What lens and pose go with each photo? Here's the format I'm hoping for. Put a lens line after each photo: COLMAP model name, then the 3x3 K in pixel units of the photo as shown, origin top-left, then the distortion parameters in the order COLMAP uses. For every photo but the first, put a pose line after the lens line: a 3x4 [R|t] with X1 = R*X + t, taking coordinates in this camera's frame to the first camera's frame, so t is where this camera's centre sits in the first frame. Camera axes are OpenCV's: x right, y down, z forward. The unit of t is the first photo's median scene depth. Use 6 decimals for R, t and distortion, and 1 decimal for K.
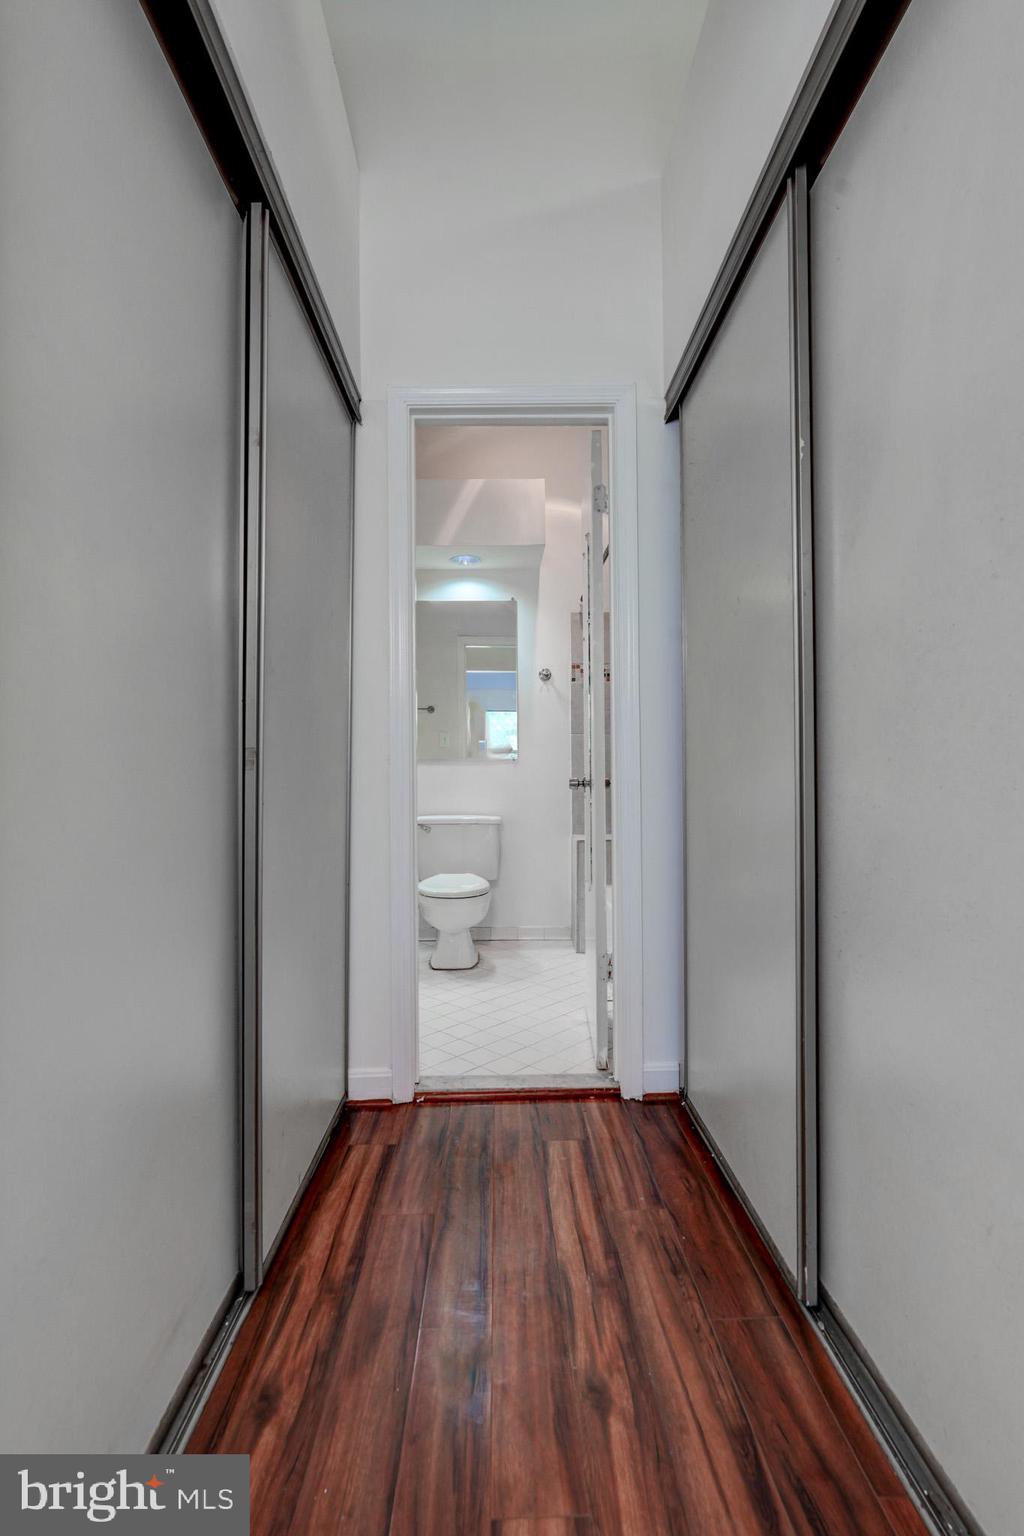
lens RADIAL K [[707.9, 0, 512.9], [0, 707.9, 773.3], [0, 0, 1]] dist [-0.017486, -0.000100]
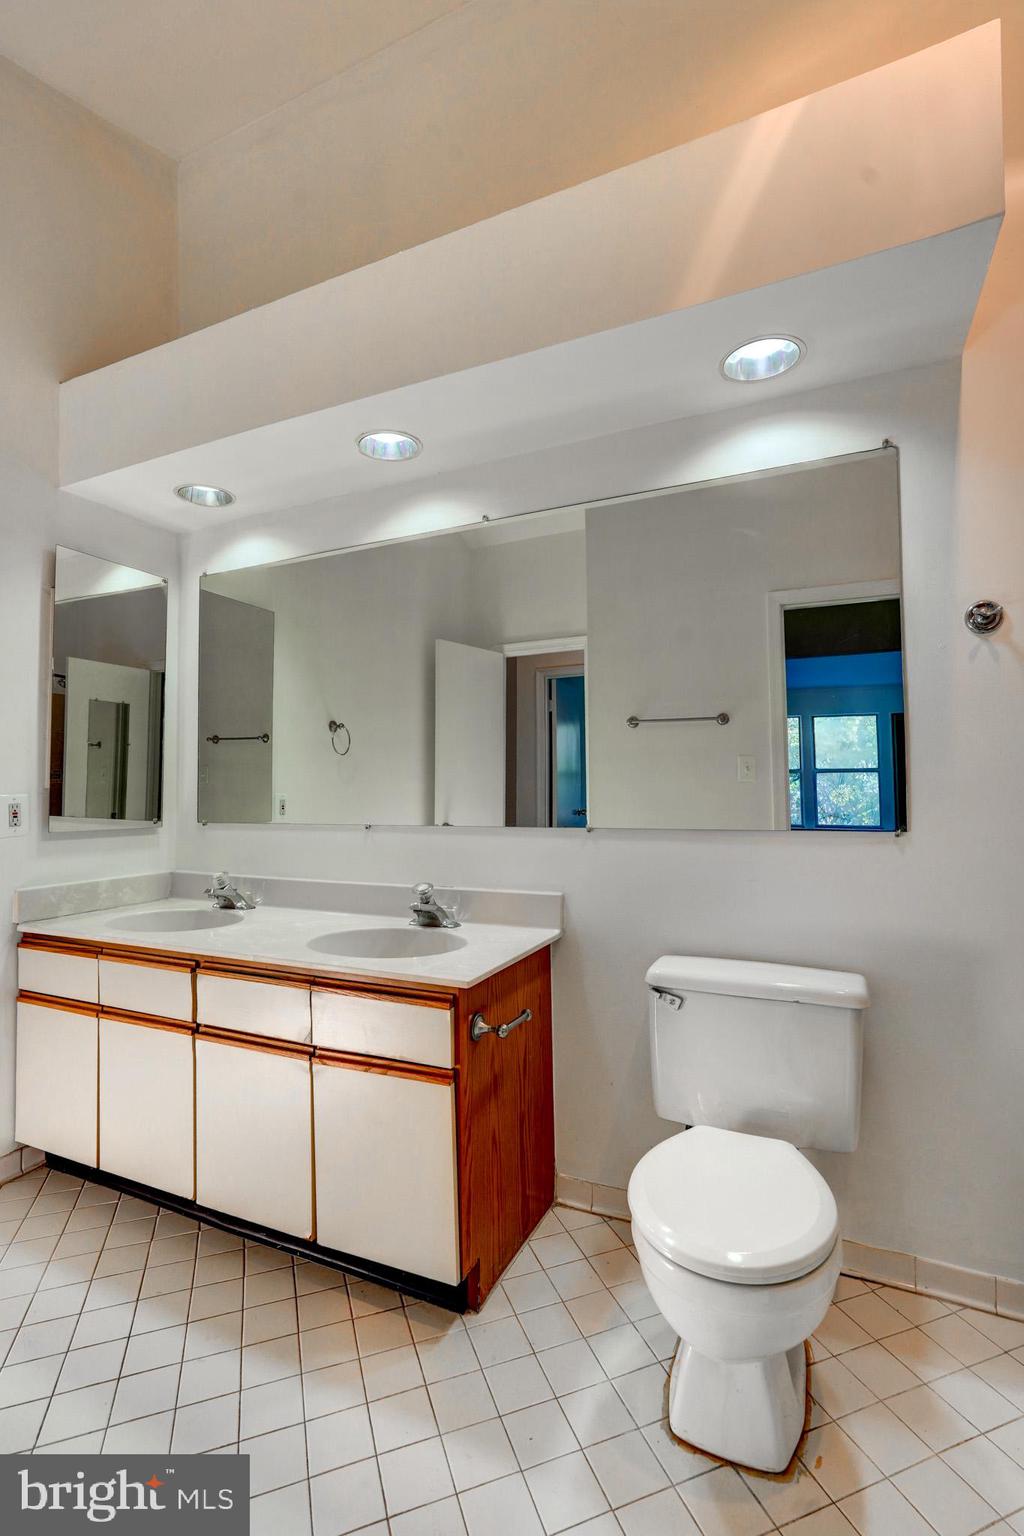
lens RADIAL K [[707.9, 0, 512.0], [0, 707.9, 769.0], [0, 0, 1]] dist [-0.017486, -0.000100]
pose [[0.900186, -0.008558, -0.435421, -0.024689], [-0.002800, 0.999672, -0.025438, -0.051079], [0.435496, 0.024118, 0.899867, 0.620382]]
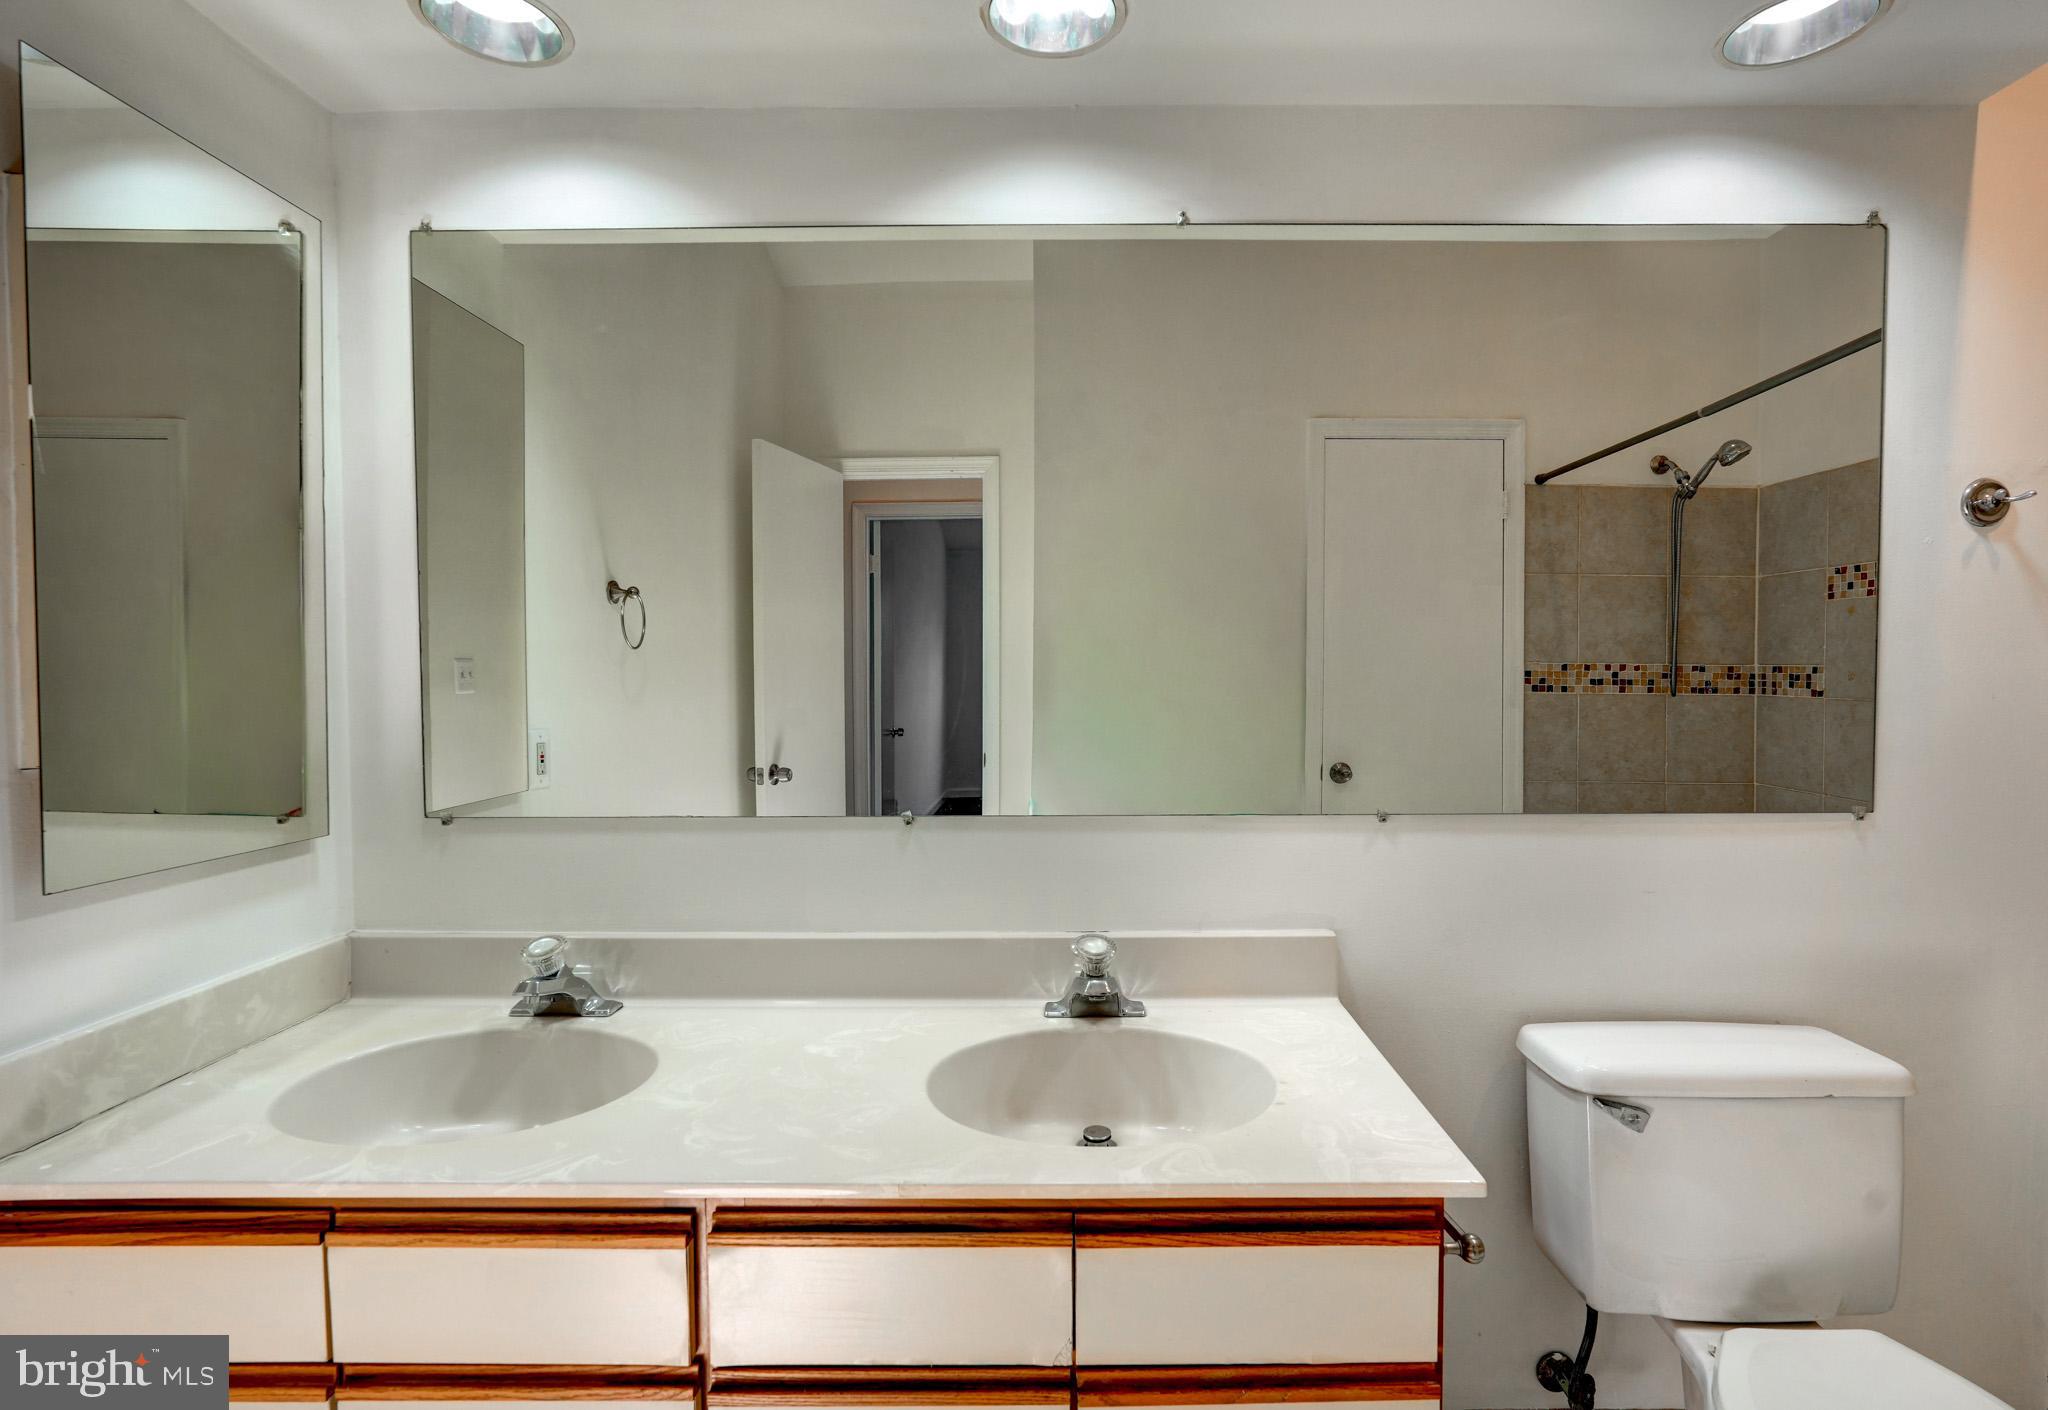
lens RADIAL K [[971.4, 0, 1028.1], [0, 971.4, 703.6], [0, 0, 1]] dist [-0.003062, 0.000513]
pose [[0.999778, 0.011273, -0.017819, -0.361894], [-0.010702, 0.999437, 0.031798, -0.080490], [0.018168, -0.031600, 0.999335, 0.713312]]
